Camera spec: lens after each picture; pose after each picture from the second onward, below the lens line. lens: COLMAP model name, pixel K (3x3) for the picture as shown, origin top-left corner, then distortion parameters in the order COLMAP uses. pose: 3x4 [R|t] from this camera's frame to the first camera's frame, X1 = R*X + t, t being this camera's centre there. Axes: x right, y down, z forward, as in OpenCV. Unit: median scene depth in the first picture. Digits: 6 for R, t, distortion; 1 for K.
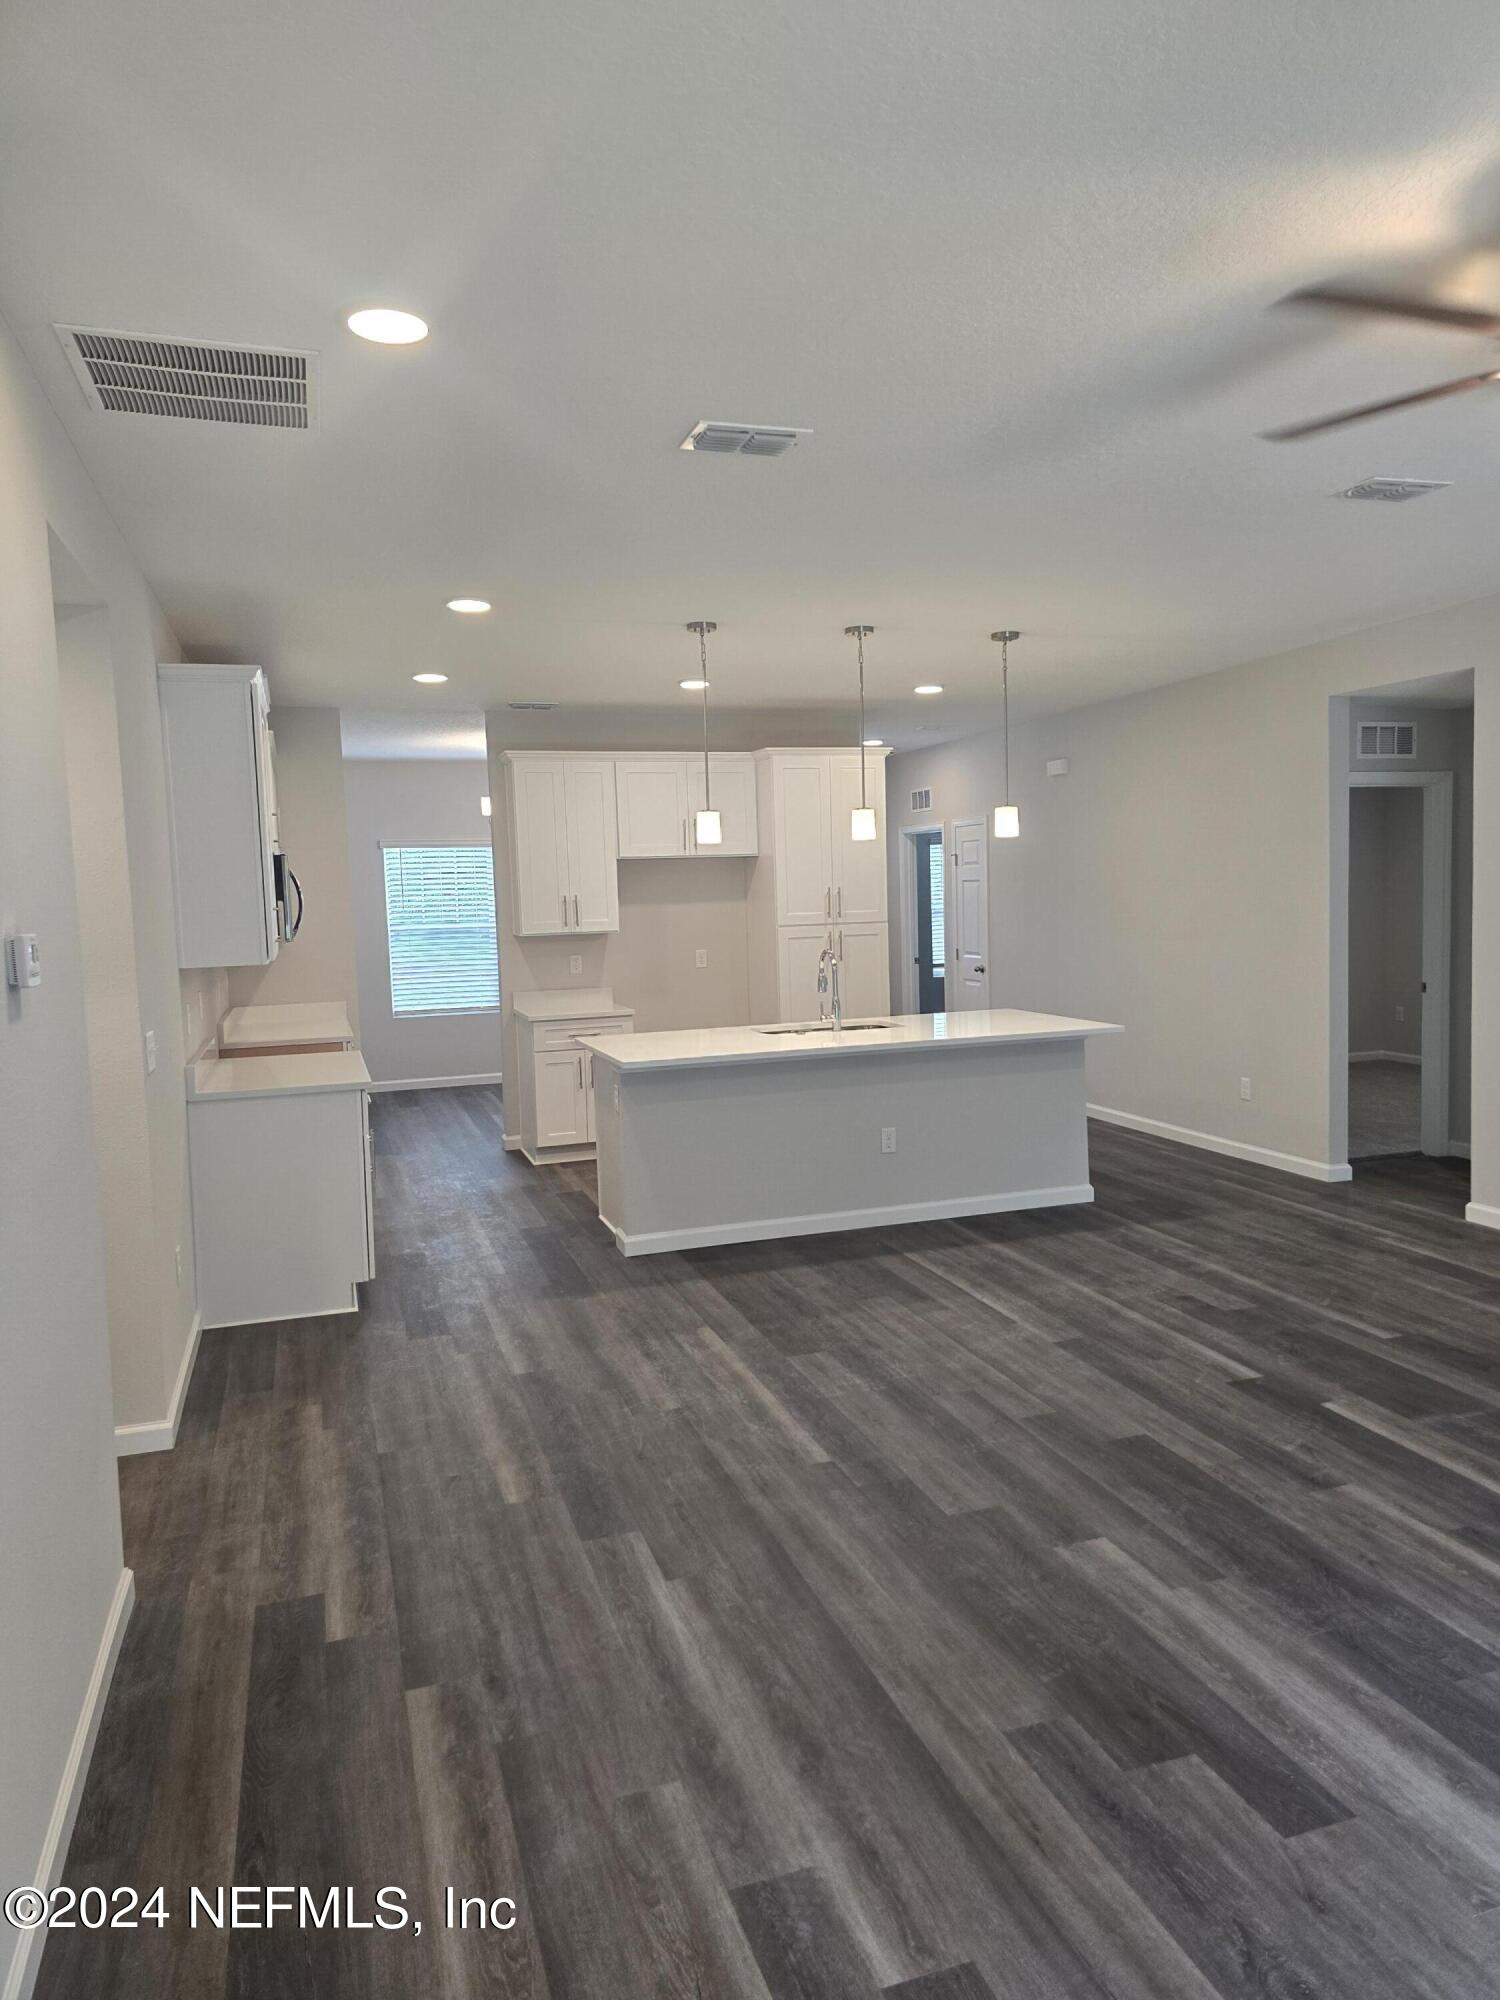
lens RADIAL K [[1315.5, 0, 750.0], [0, 1315.5, 1000.0], [0, 0, 1]] dist [0.004242, -0.002741]
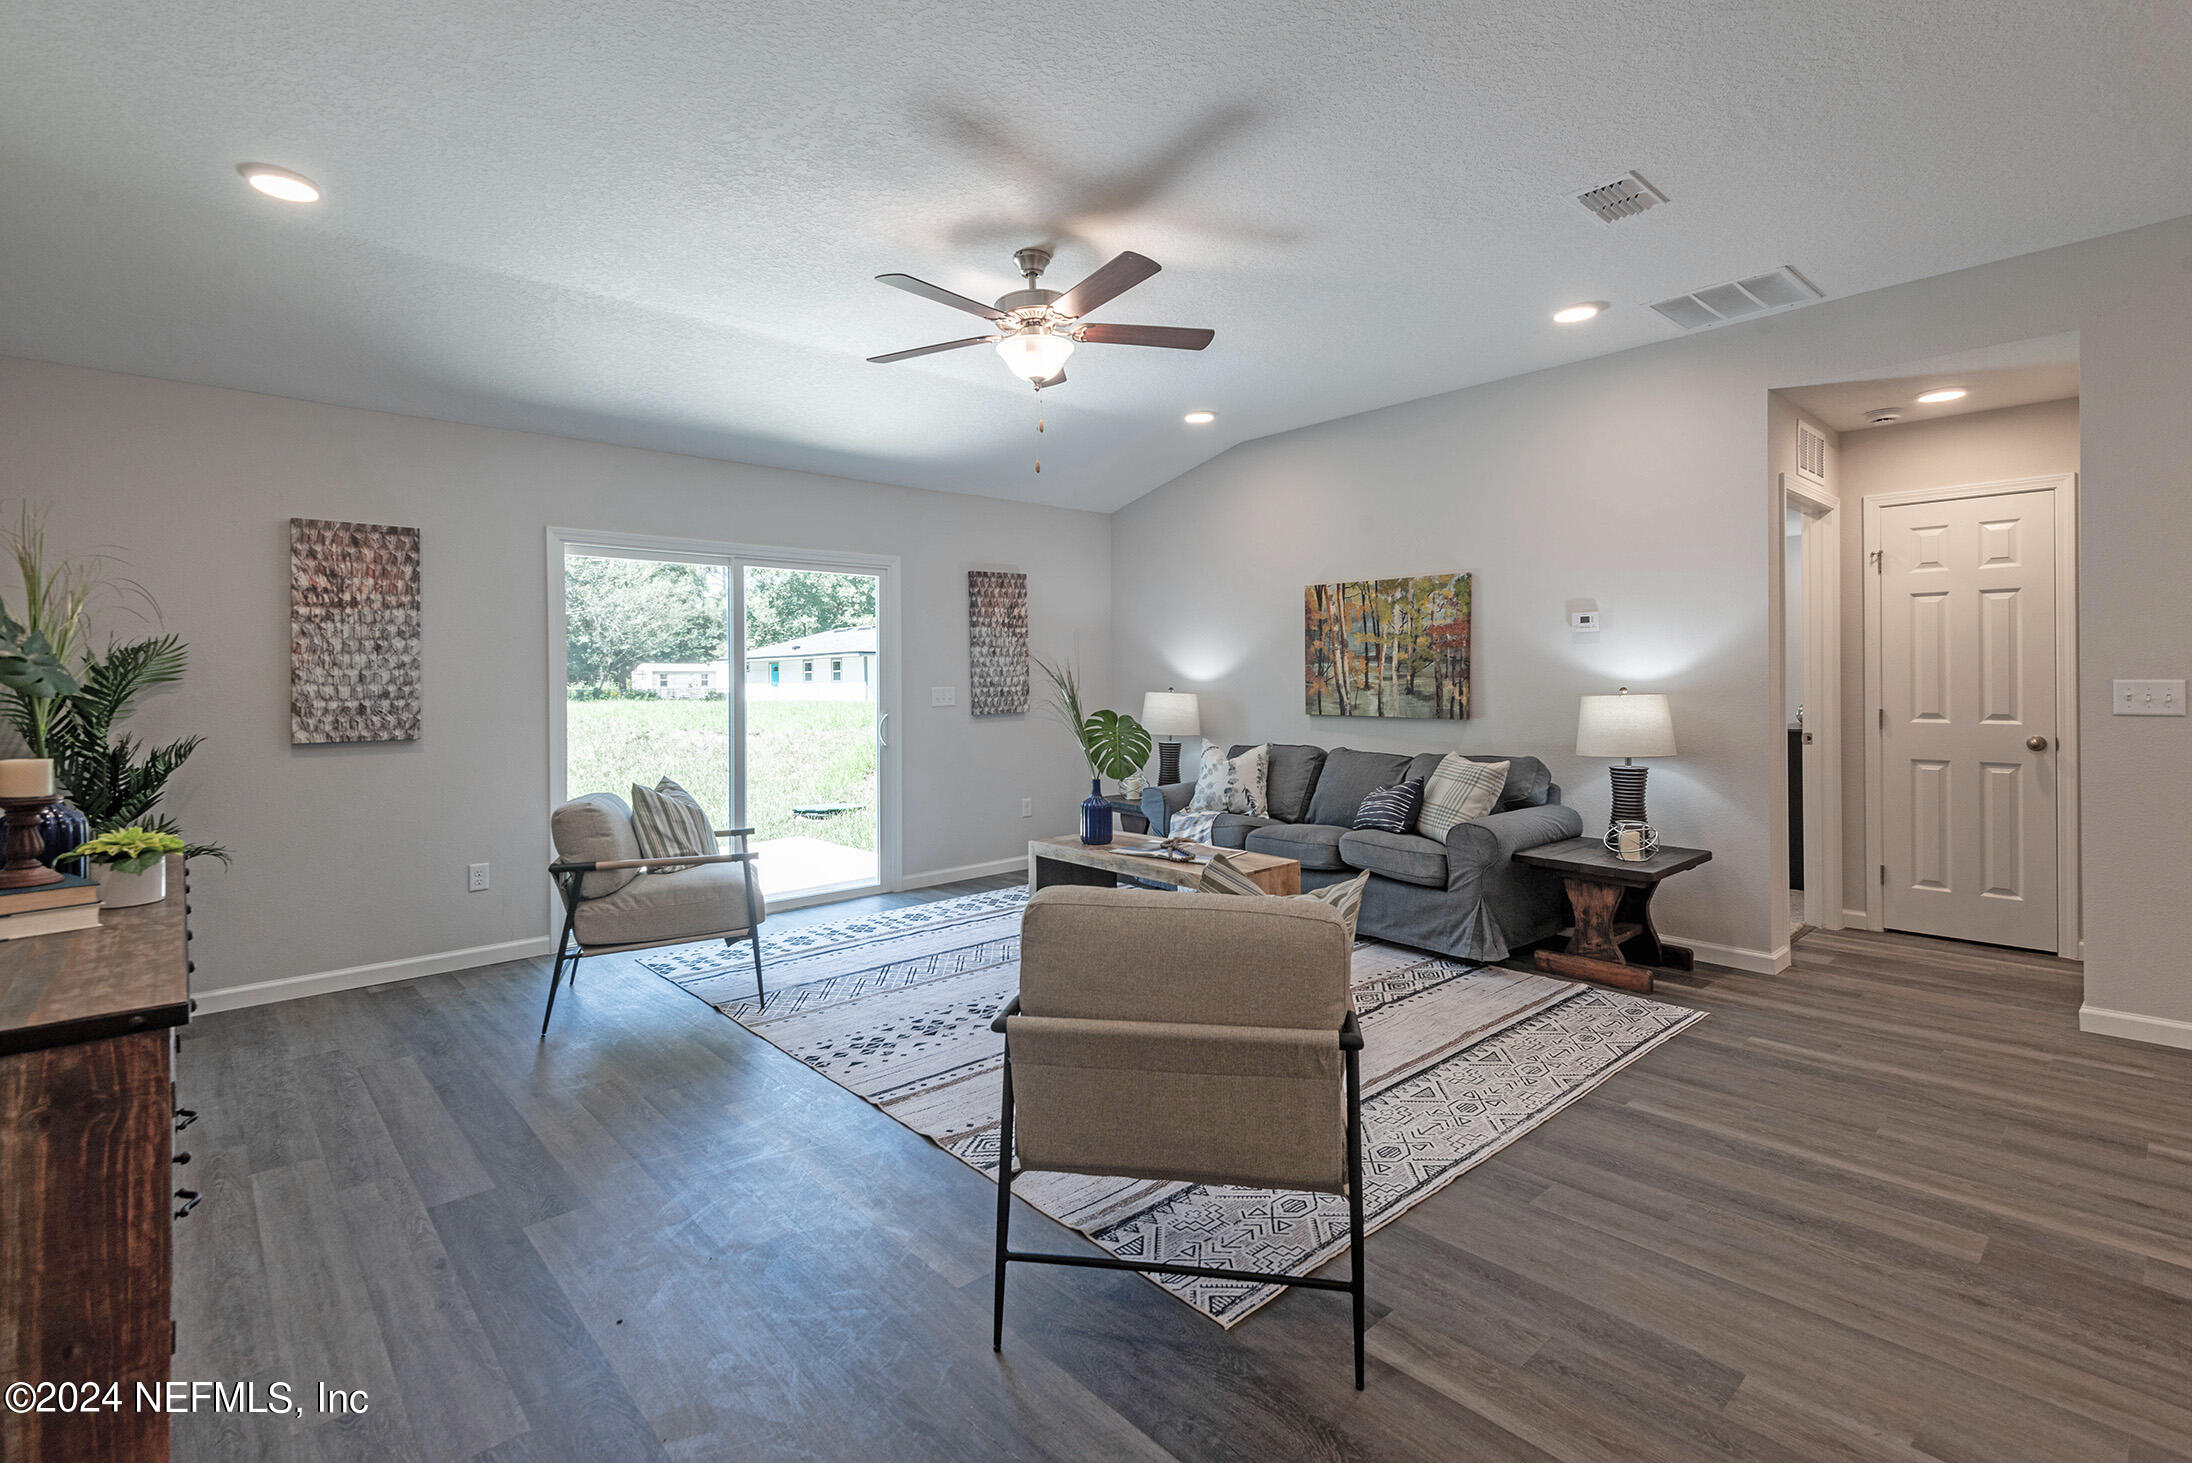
lens RADIAL K [[1007.5, 0, 1111.3], [0, 1007.5, 682.4], [0, 0, 1]] dist [0.051022, -0.031637]
pose [[-0.907879, 0.045123, -0.416798, 0.355396], [0.008456, 0.995960, 0.089404, -0.028970], [0.419148, 0.077644, -0.904592, 0.719601]]
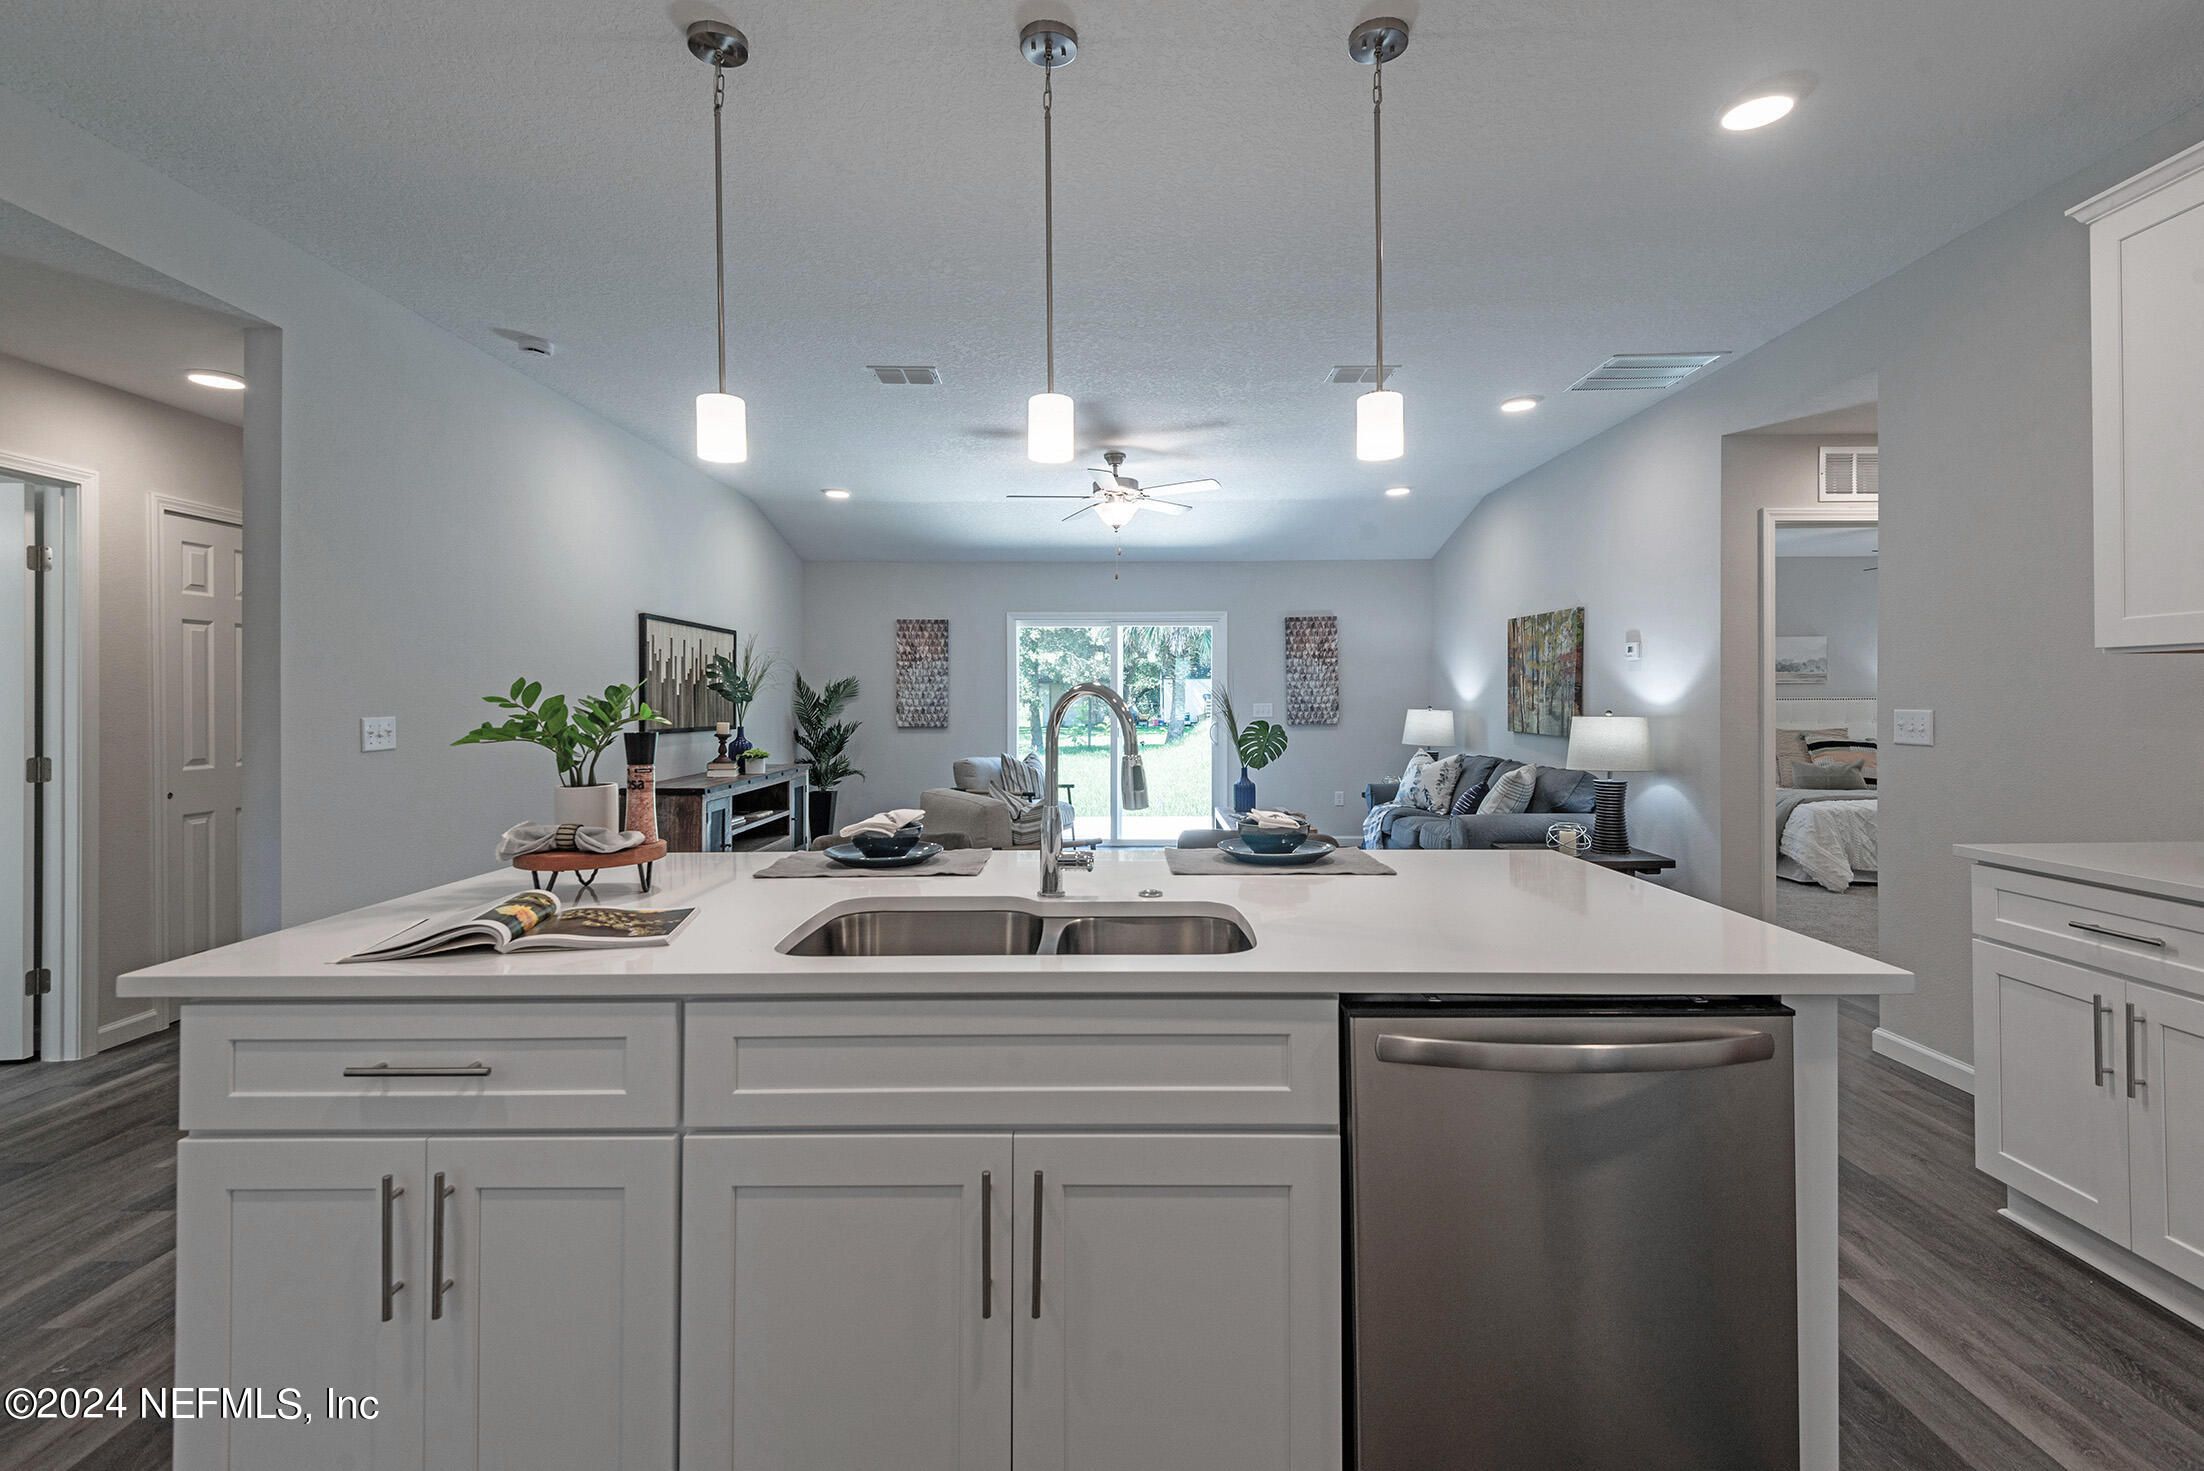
lens RADIAL K [[1015.1, 0, 1101.3], [0, 1015.1, 692.4], [0, 0, 1]] dist [0.047601, -0.029055]
pose [[-0.948398, 0.038943, 0.314682, -0.036096], [0.060179, 0.996498, 0.058049, -0.041457], [-0.311320, 0.073991, -0.947420, 1.038087]]
